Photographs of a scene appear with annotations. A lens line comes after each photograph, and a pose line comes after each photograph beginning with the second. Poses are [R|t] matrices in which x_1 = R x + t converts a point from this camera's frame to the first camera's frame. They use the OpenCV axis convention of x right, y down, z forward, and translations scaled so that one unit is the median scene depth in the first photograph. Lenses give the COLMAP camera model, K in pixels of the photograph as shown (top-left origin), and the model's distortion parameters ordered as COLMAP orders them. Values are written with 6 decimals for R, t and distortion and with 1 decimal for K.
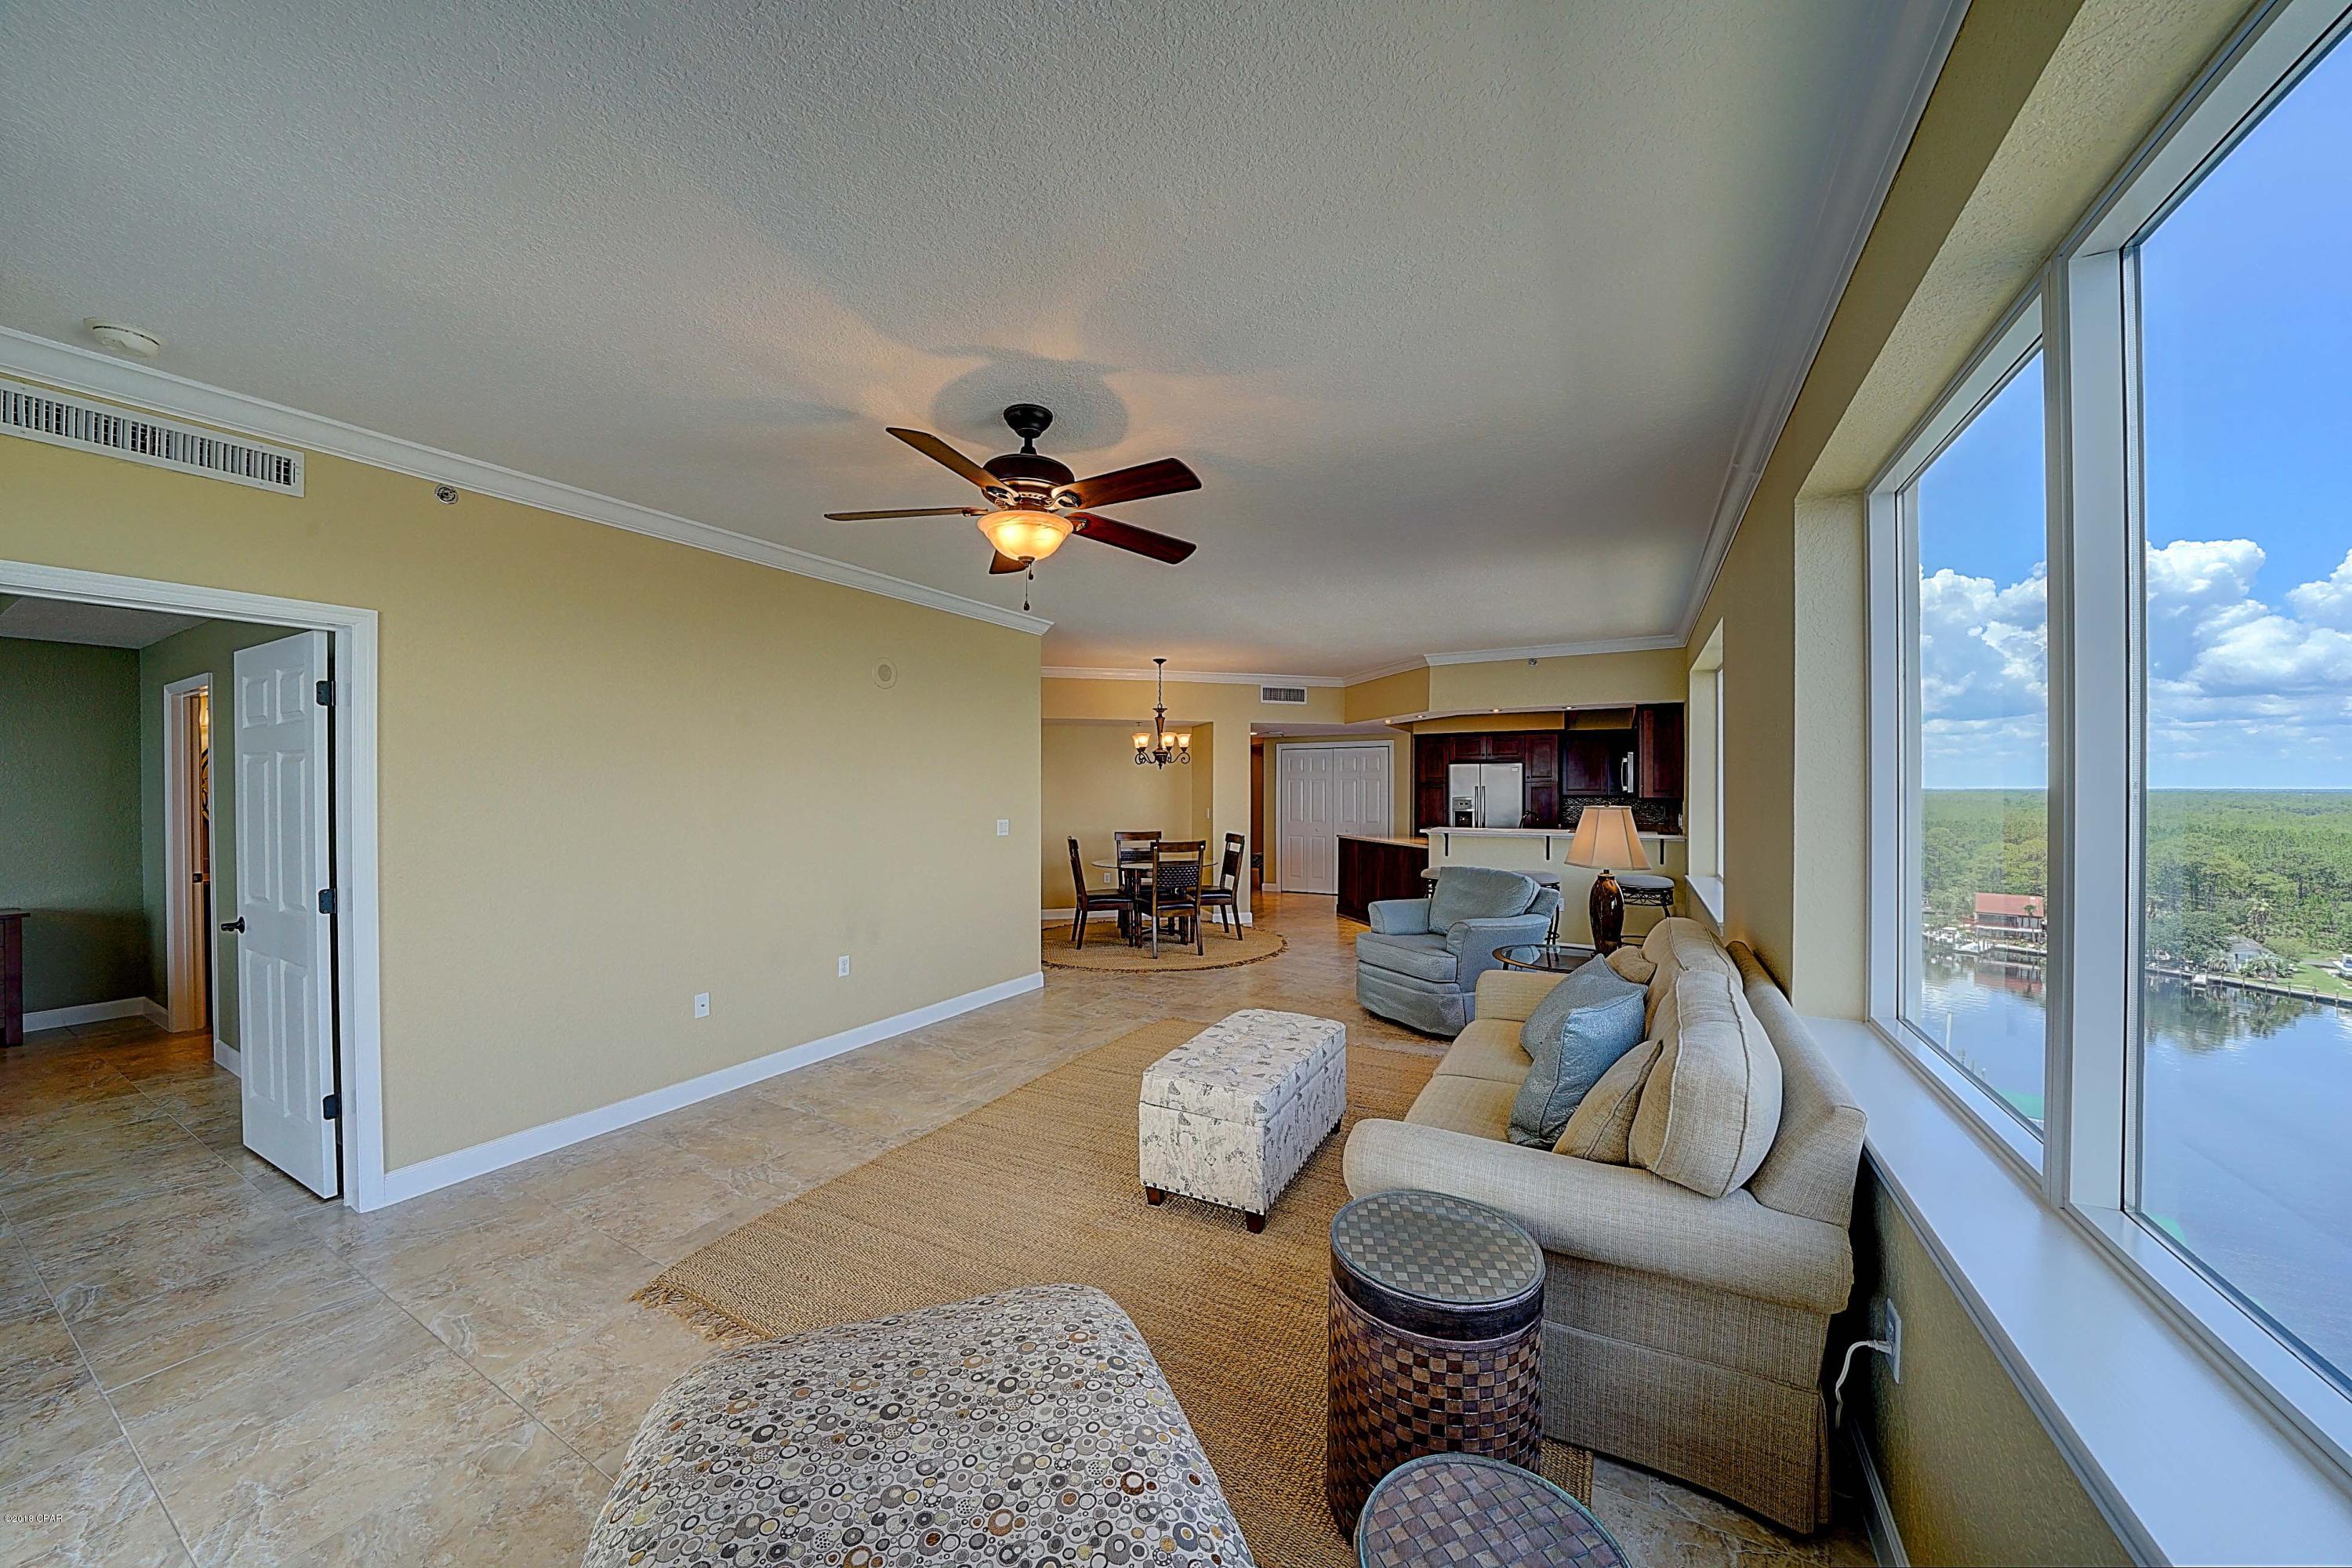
lens RADIAL K [[811.5, 0, 1164.1], [0, 811.5, 793.8], [0, 0, 1]] dist [-0.027609, 0.004815]
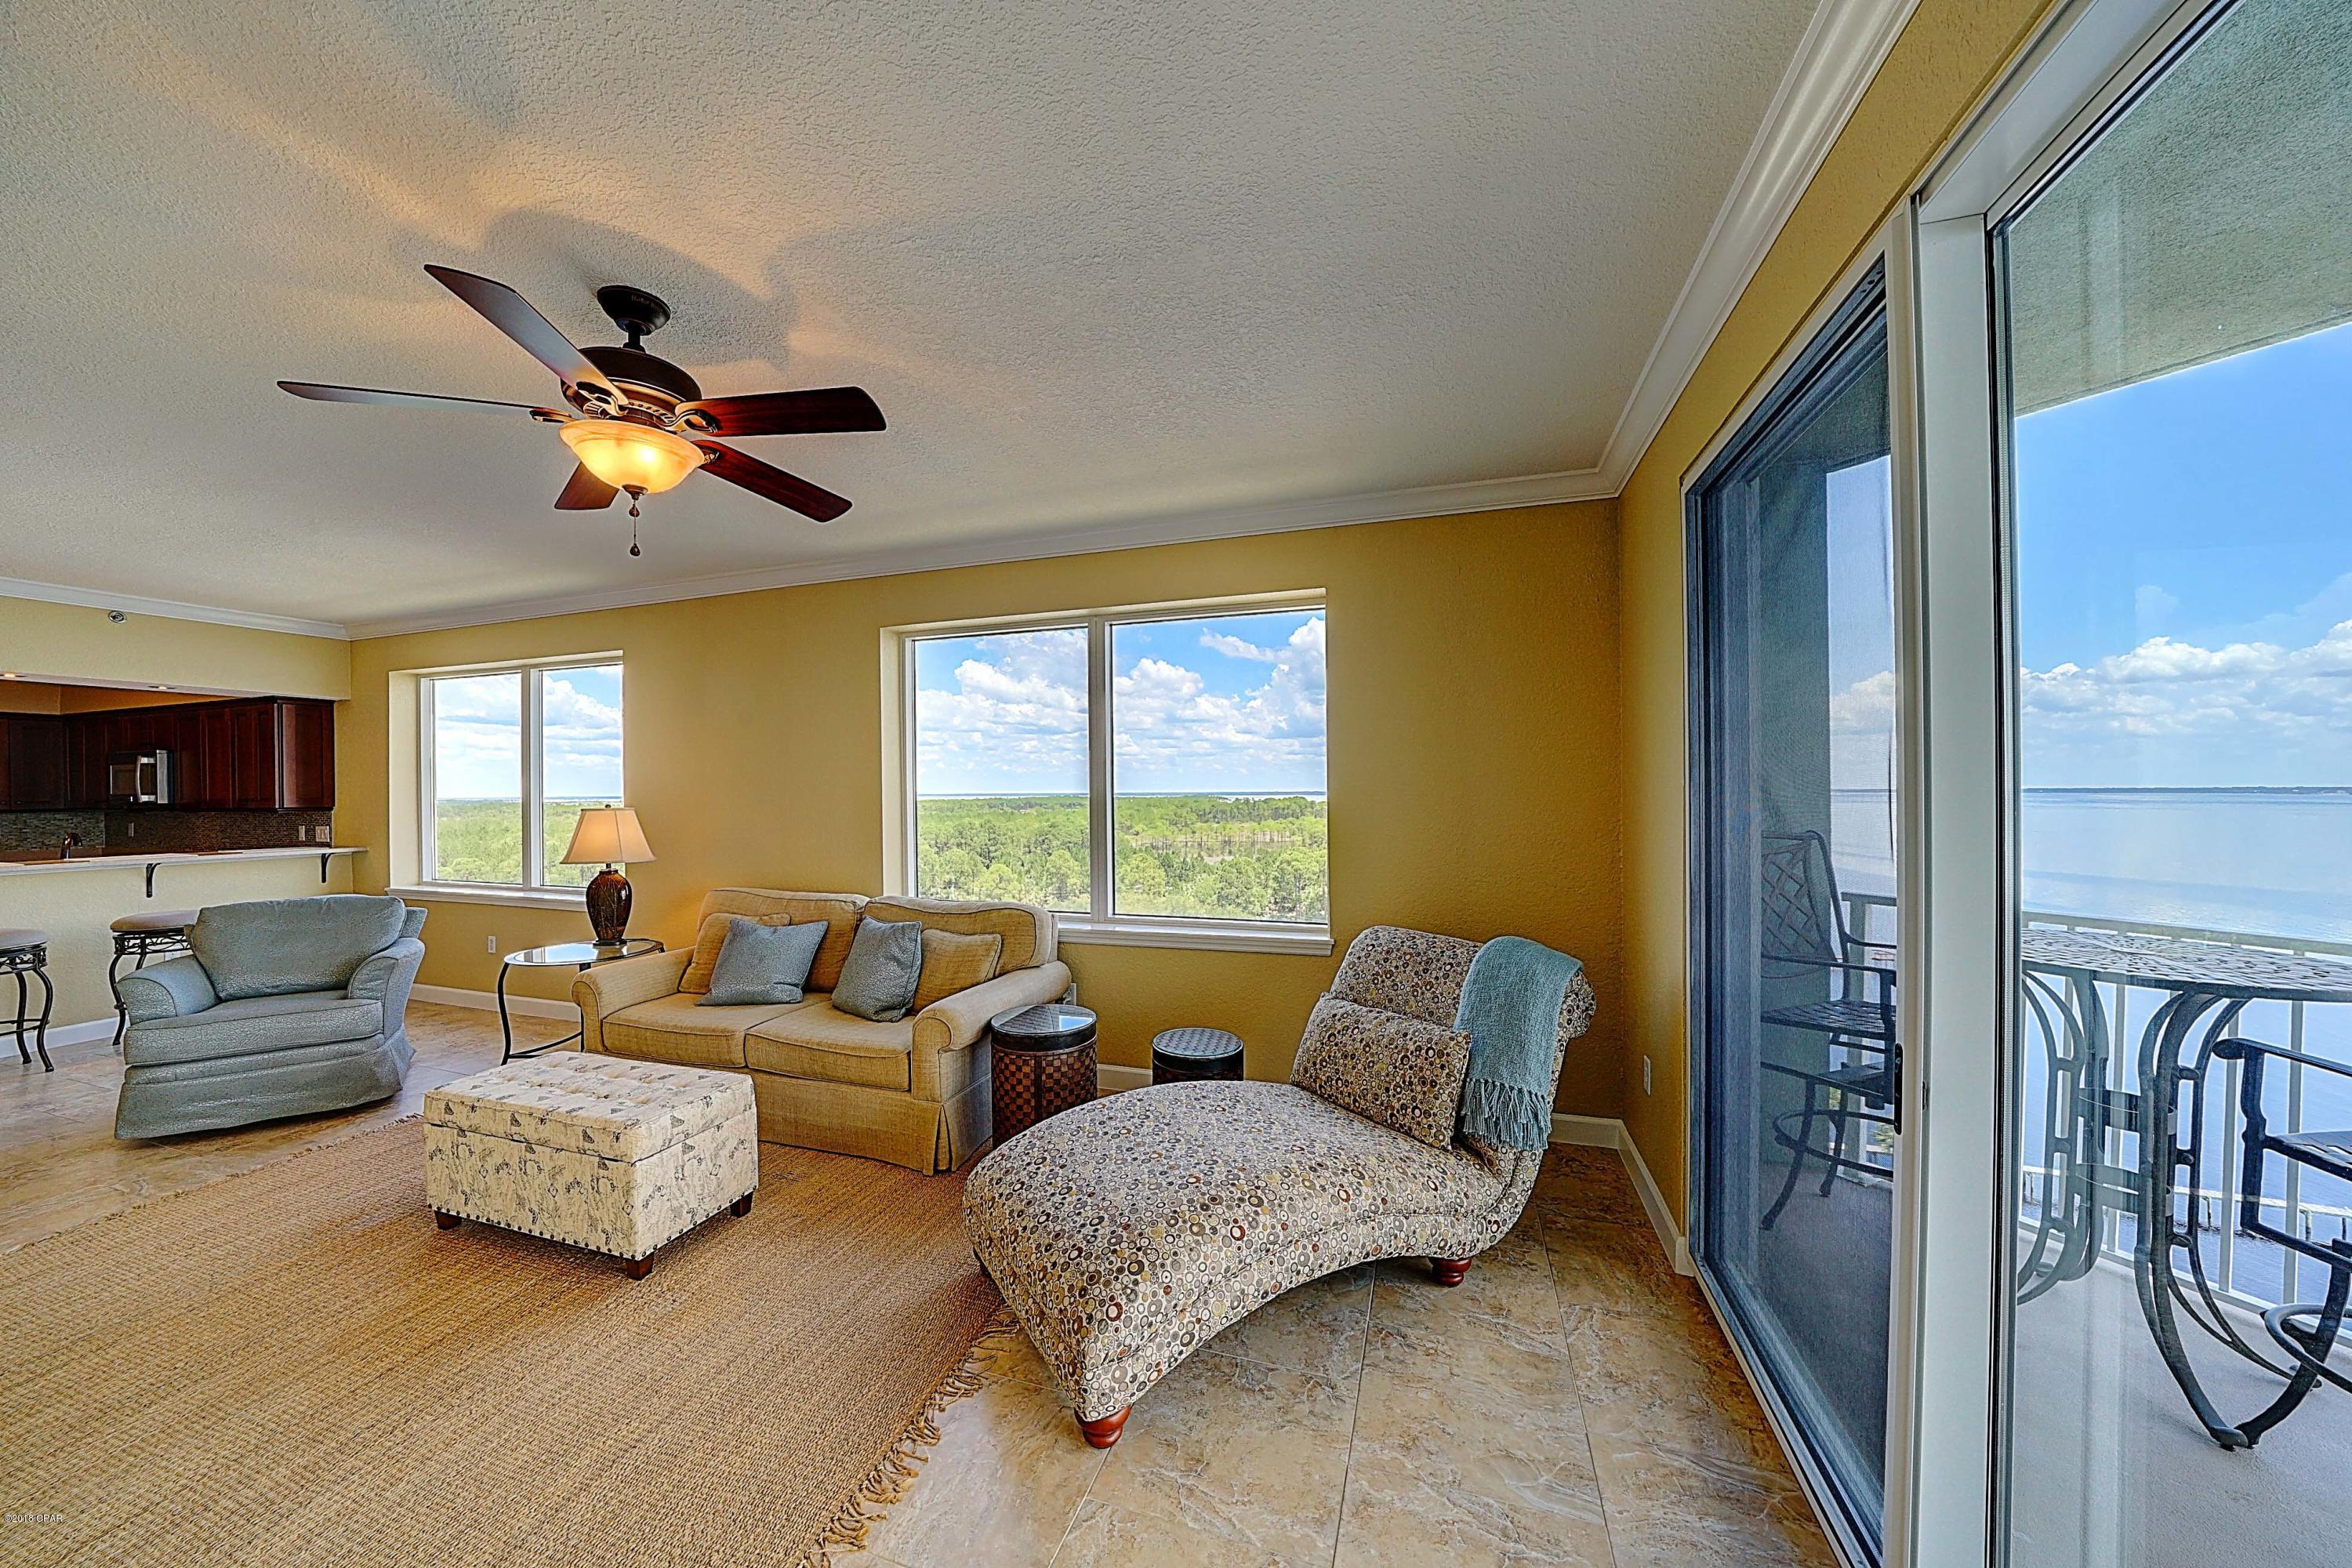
lens RADIAL K [[811.5, 0, 1164.1], [0, 811.5, 793.8], [0, 0, 1]] dist [-0.027609, 0.004815]
pose [[-0.164174, 0.000995, 0.986431, -0.831339], [0.014967, 0.999887, 0.001482, 0.006206], [-0.986318, 0.015008, -0.164170, 0.524552]]
